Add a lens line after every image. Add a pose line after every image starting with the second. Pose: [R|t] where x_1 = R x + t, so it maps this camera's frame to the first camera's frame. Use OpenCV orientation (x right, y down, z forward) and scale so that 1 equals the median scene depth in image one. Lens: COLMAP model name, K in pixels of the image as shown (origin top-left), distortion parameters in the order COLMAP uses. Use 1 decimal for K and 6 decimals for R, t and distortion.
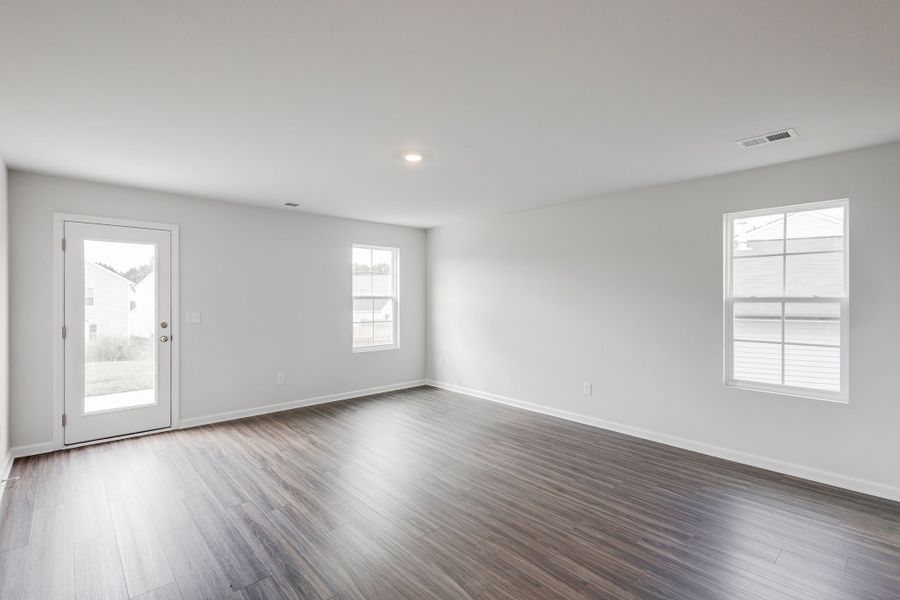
lens RADIAL K [[420.5, 0, 452.7], [0, 420.5, 299.3], [0, 0, 1]] dist [0.000549, 0.000070]
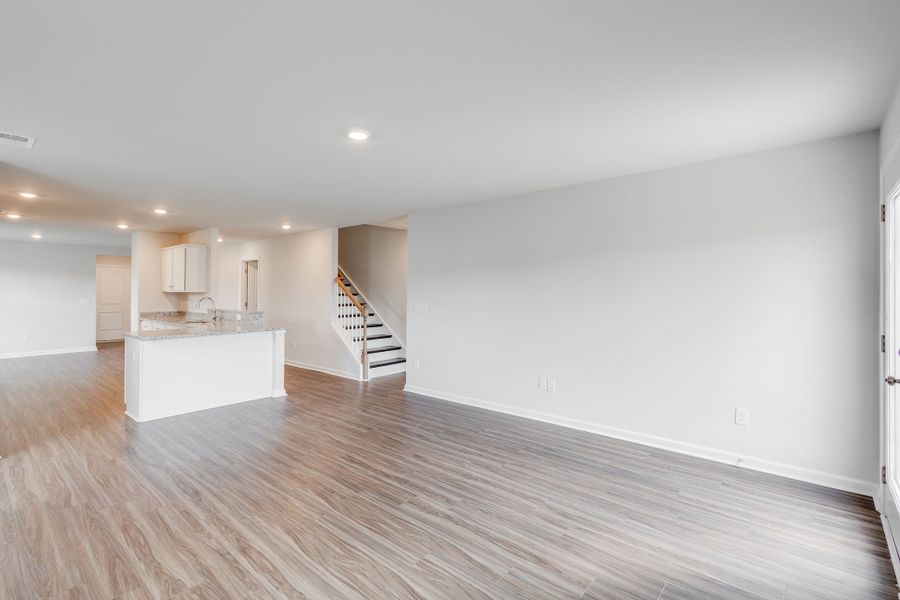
lens RADIAL K [[416.8, 0, 449.5], [0, 416.8, 291.6], [0, 0, 1]] dist [0.001889, 0.000235]
pose [[-0.993714, -0.001661, -0.111935, -0.162238], [-0.001860, 0.999997, 0.001672, -0.004825], [0.111932, 0.001870, -0.993714, 1.596946]]
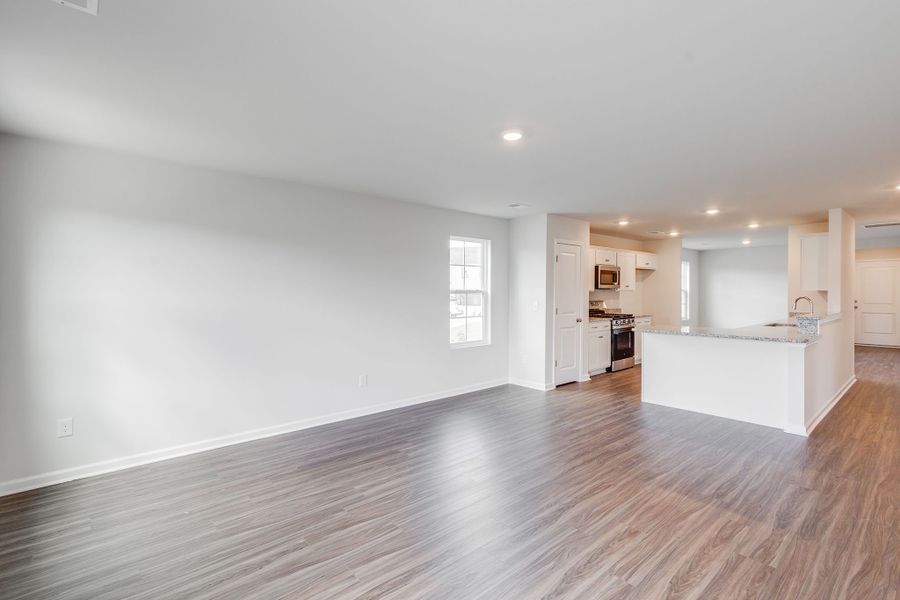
lens RADIAL K [[416.8, 0, 449.5], [0, 416.8, 291.6], [0, 0, 1]] dist [0.001889, 0.000235]
pose [[0.026289, -0.004085, 0.999646, -0.830949], [0.004496, 0.999982, 0.003968, -0.006499], [-0.999644, 0.004390, 0.026307, 0.930461]]
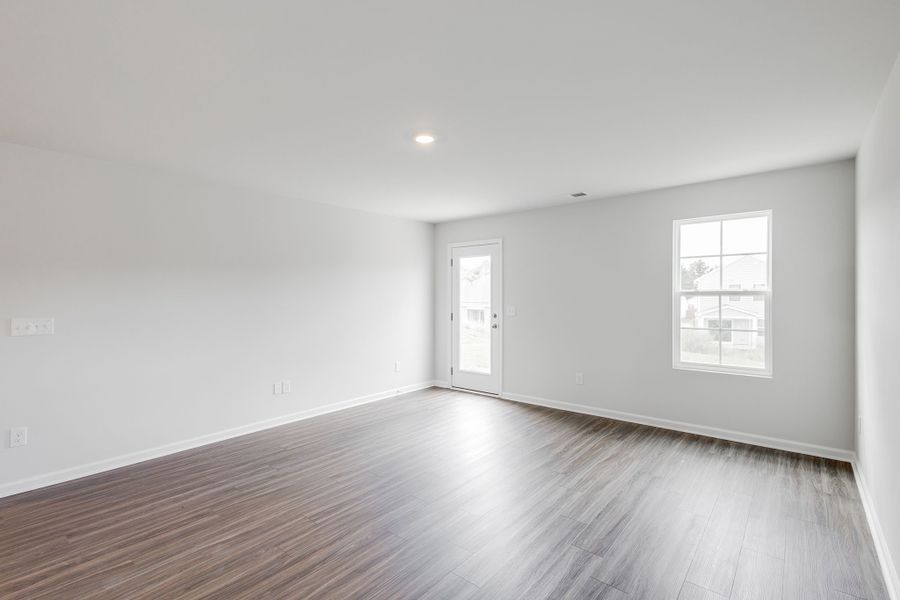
lens RADIAL K [[416.8, 0, 449.5], [0, 416.8, 291.6], [0, 0, 1]] dist [0.001889, 0.000235]
pose [[0.128672, -0.010251, -0.991634, 0.671727], [0.003717, 0.999945, -0.009854, -0.001761], [0.991680, -0.002418, 0.128703, 0.790780]]
